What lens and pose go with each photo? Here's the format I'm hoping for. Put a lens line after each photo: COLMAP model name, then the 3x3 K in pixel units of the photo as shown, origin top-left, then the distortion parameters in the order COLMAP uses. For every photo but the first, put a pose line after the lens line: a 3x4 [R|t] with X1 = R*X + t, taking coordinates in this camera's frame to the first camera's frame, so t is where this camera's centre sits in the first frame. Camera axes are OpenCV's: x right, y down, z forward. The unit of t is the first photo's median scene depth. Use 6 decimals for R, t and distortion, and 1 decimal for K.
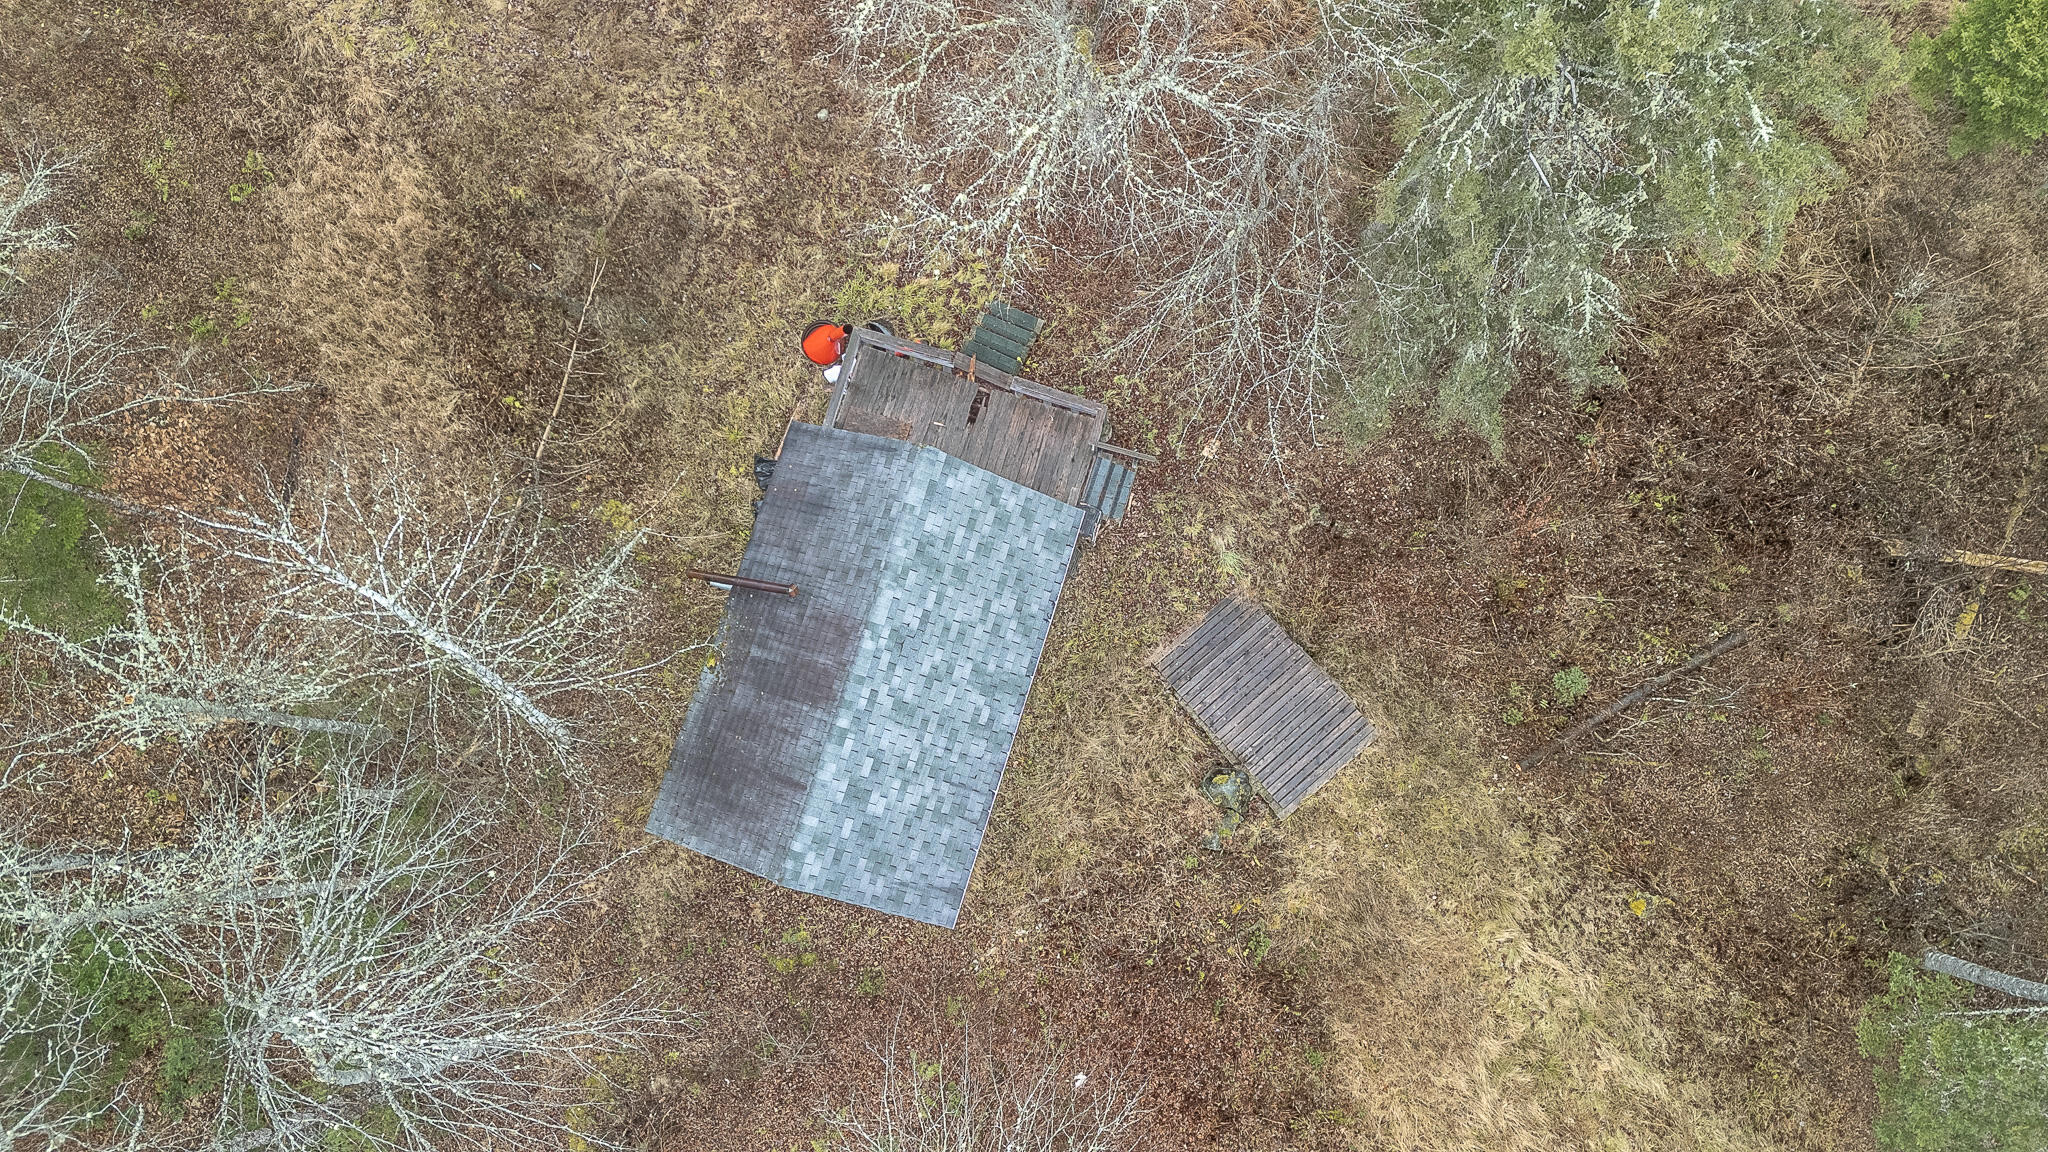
lens RADIAL K [[1519.2, 0, 1024.0], [0, 1519.2, 576.0], [0, 0, 1]] dist [0.133214, -0.156377]
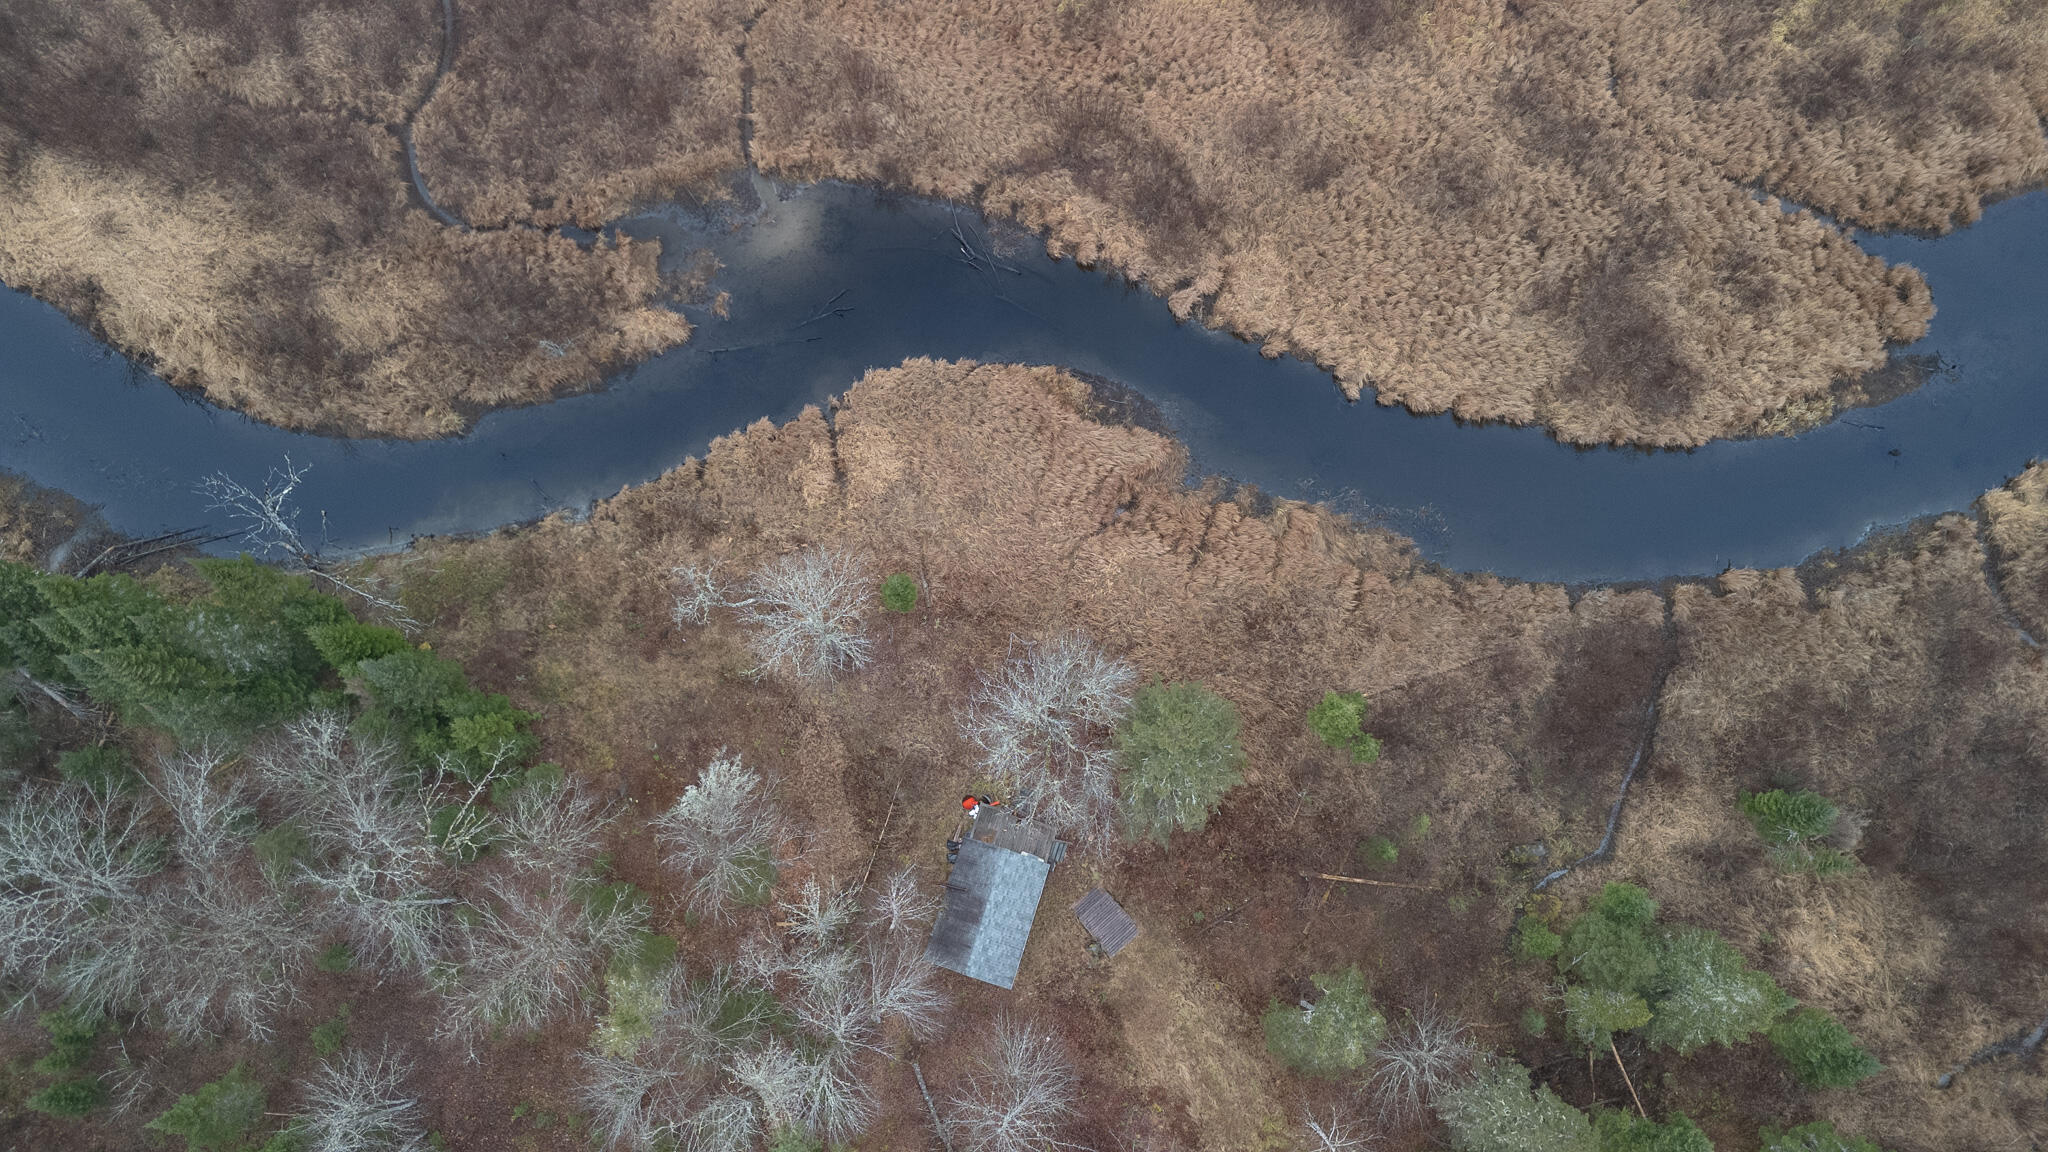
lens RADIAL K [[1519.2, 0, 1024.0], [0, 1519.2, 576.0], [0, 0, 1]] dist [0.133214, -0.156377]
pose [[0.999961, 0.008593, 0.002195, -0.029442], [-0.008335, 0.995111, -0.098406, -0.327737], [-0.003030, 0.098384, 0.995144, -2.314342]]
